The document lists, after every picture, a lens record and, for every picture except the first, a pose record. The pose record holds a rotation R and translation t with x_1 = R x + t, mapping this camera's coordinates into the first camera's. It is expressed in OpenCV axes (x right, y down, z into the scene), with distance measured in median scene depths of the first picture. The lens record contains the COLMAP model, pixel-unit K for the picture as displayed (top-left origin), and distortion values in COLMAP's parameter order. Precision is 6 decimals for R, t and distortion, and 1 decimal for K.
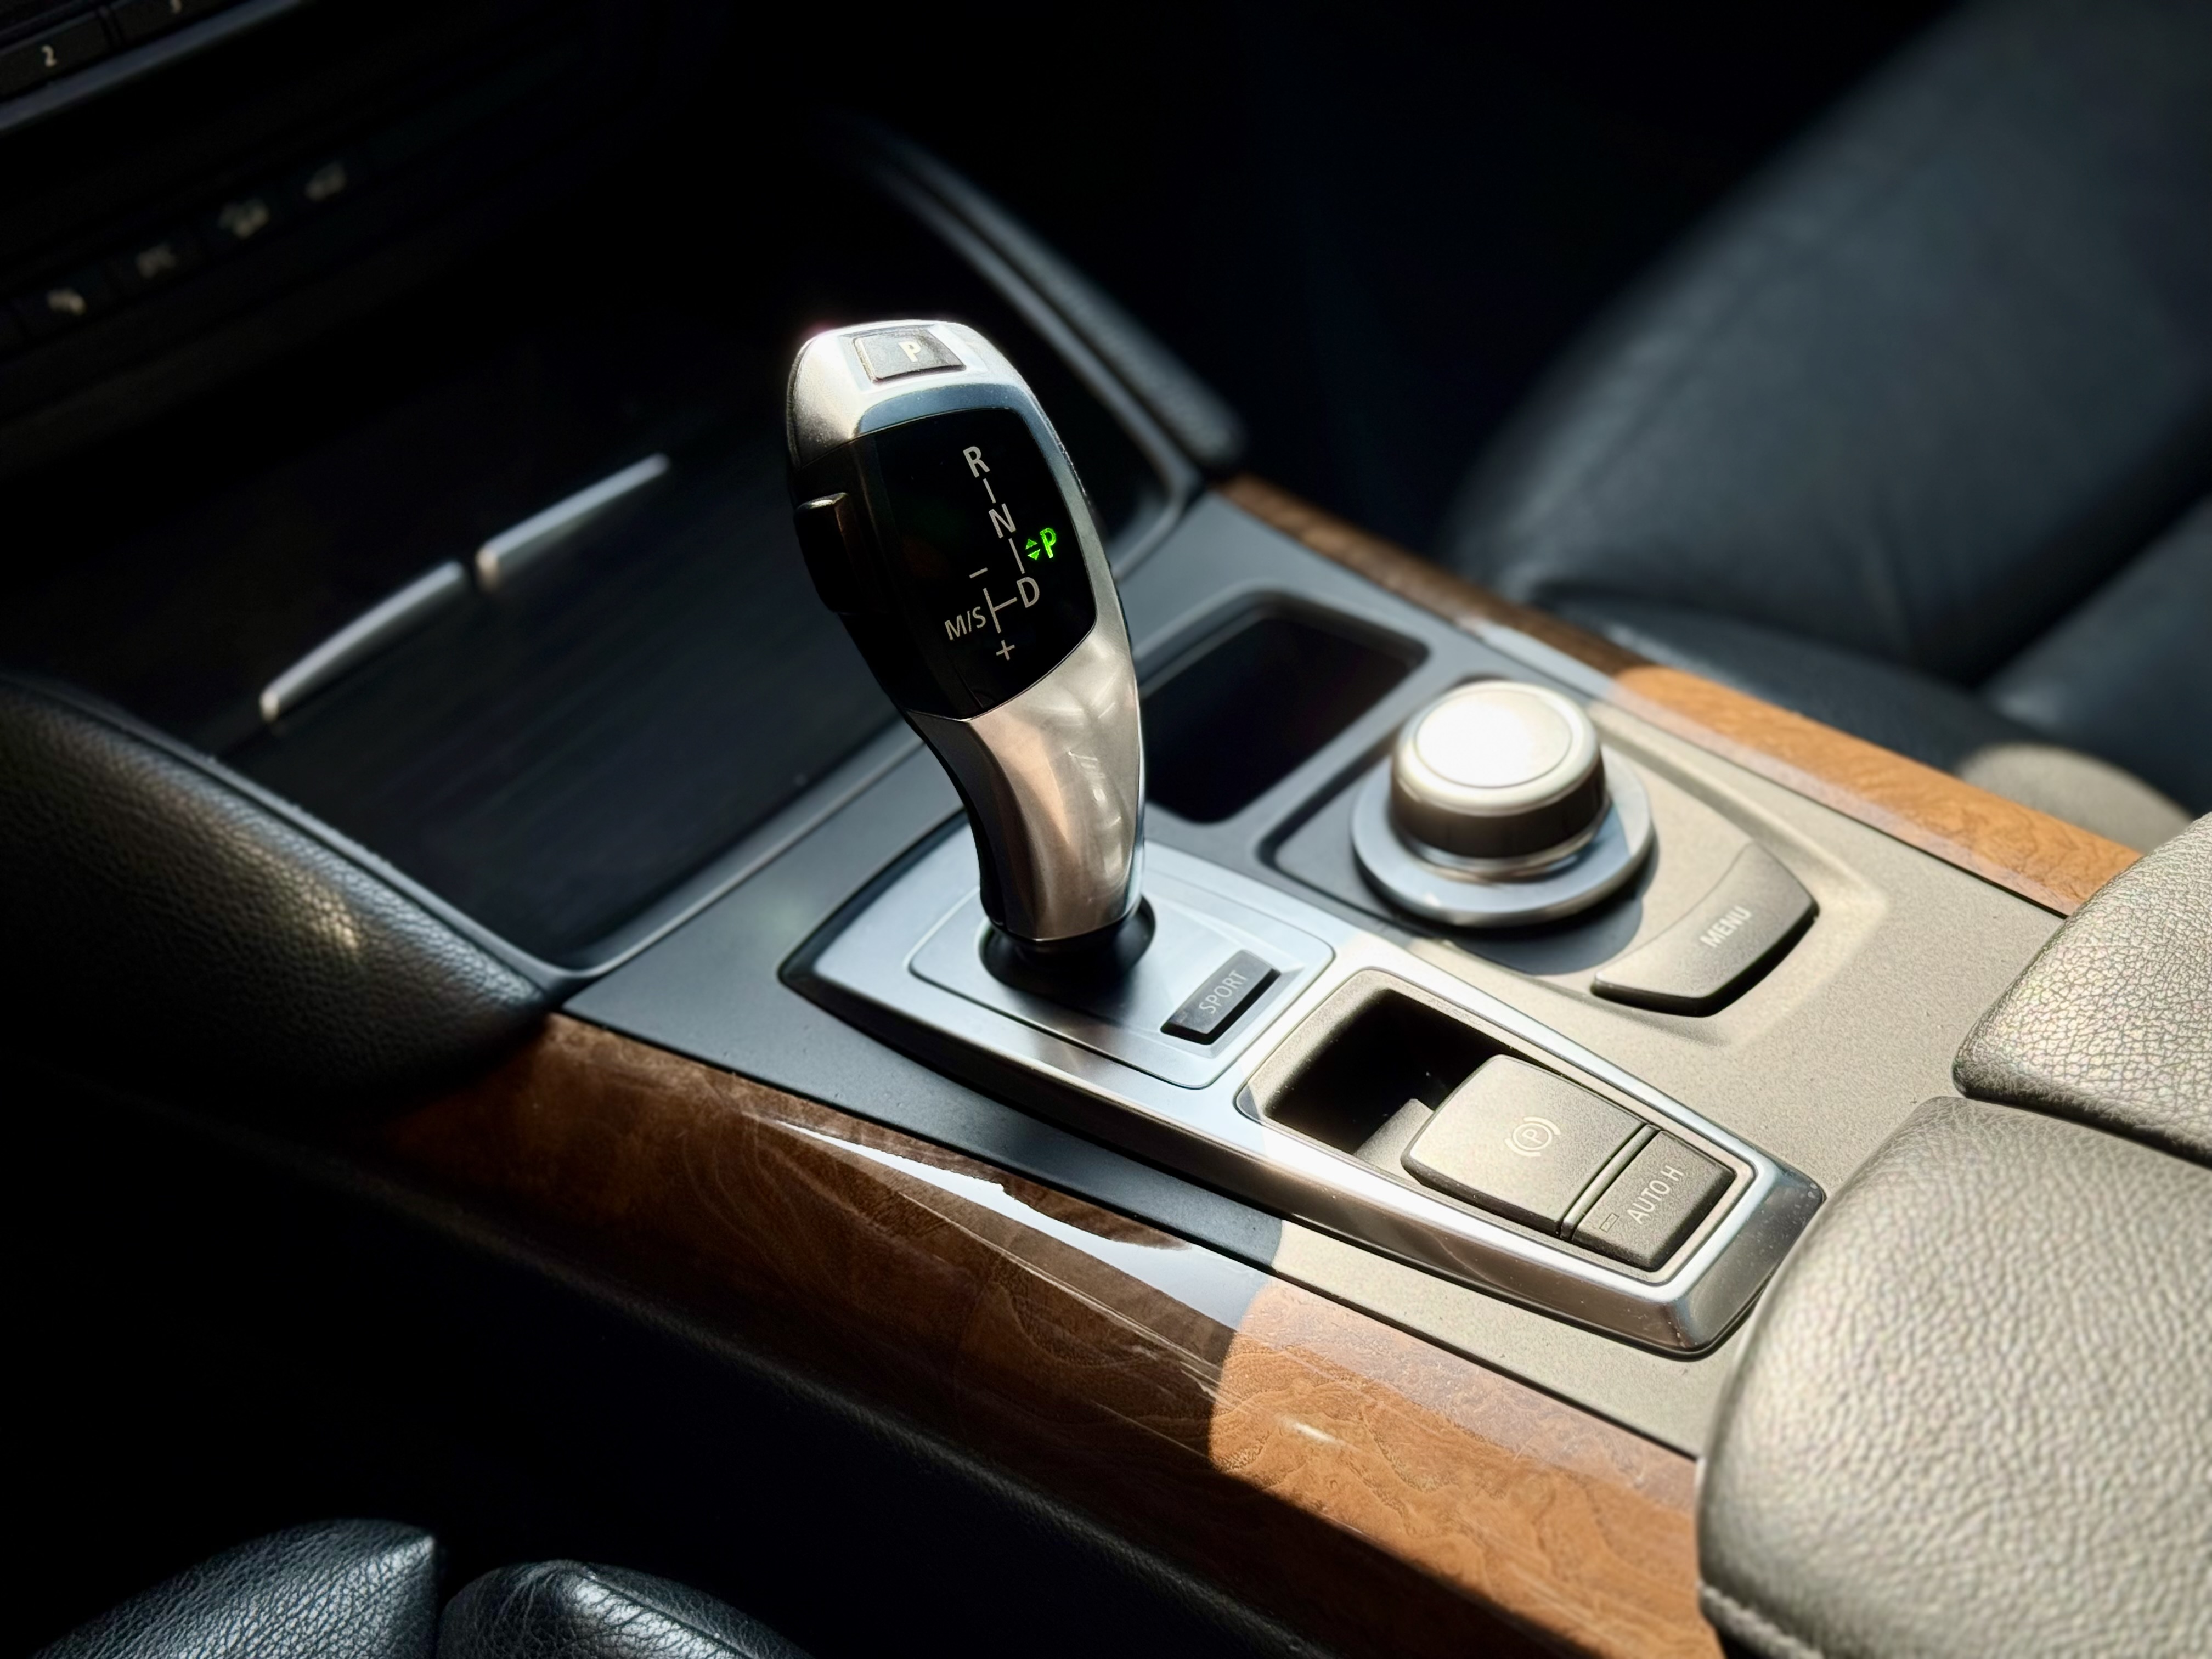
lens RADIAL K [[3279.3, 0, 1139.3], [0, 3279.3, 867.0], [0, 0, 1]] dist [0.098489, -0.038849]
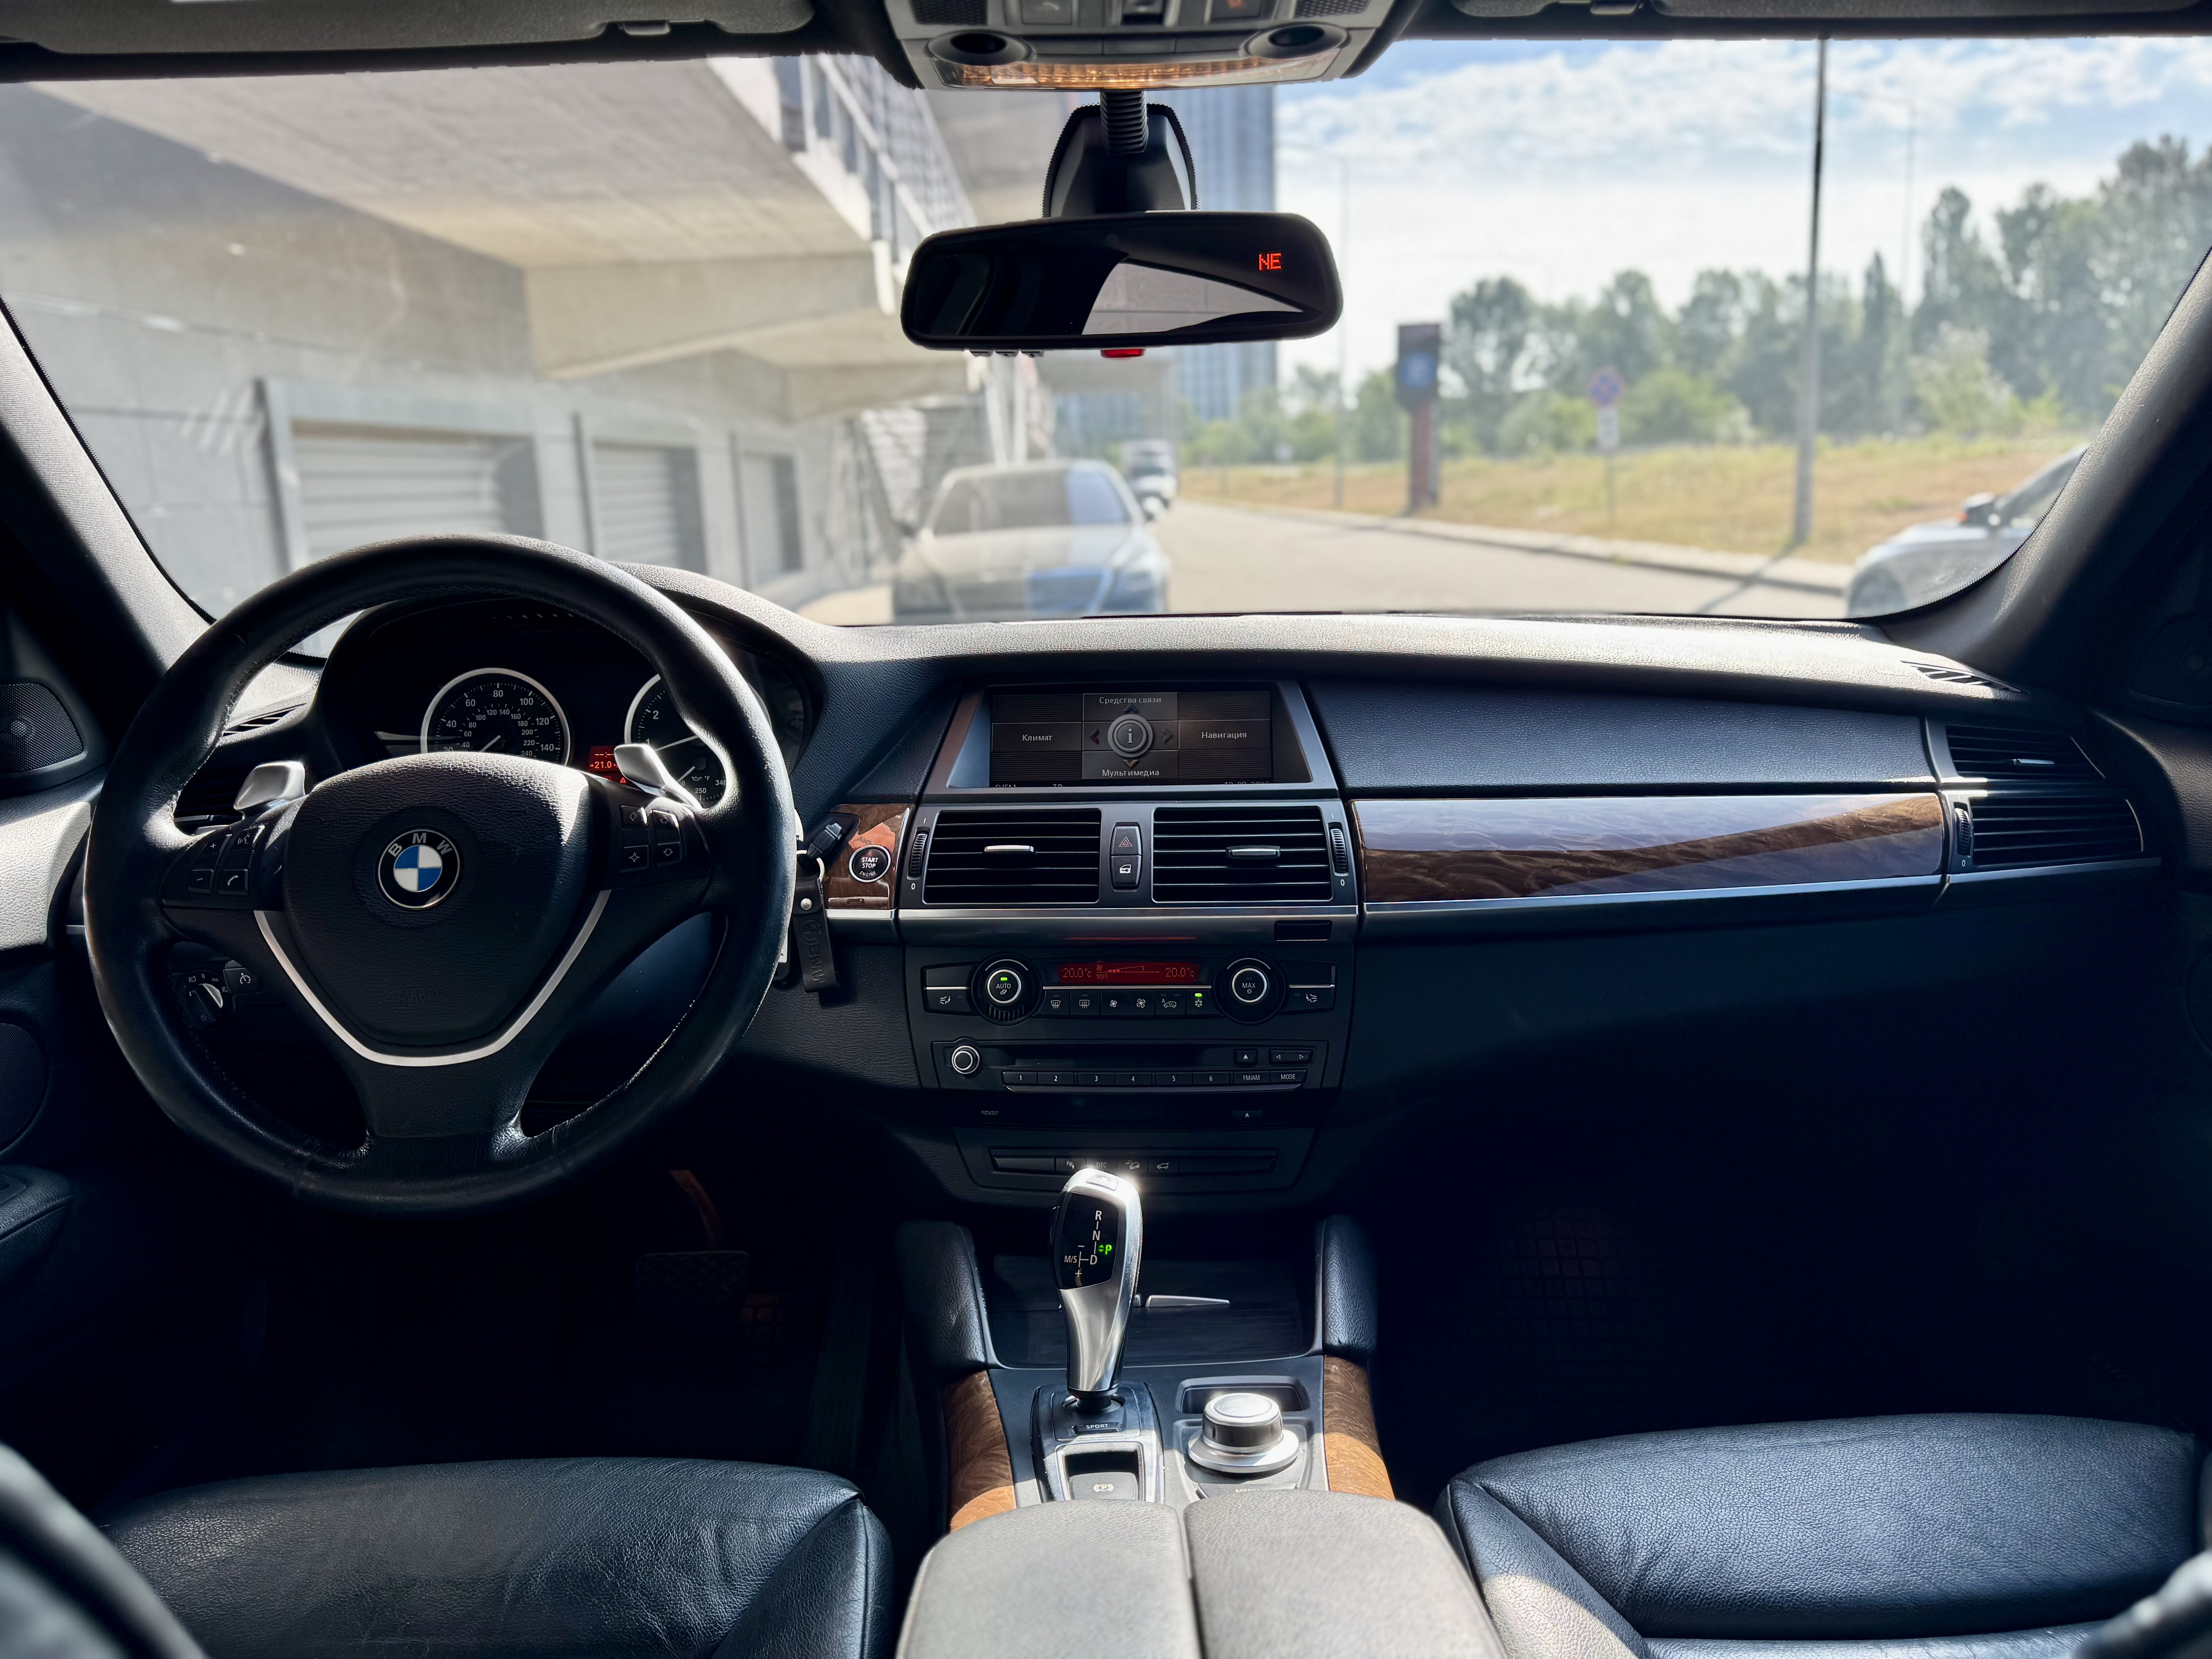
lens RADIAL K [[1535.9, 0, 1171.9], [0, 1535.9, 891.9], [0, 0, 1]] dist [0.097758, -0.124553]
pose [[0.662899, 0.132095, -0.736964, 0.988794], [-0.514957, 0.794961, -0.320713, 0.066770], [0.543493, 0.592105, 0.595002, -0.043371]]
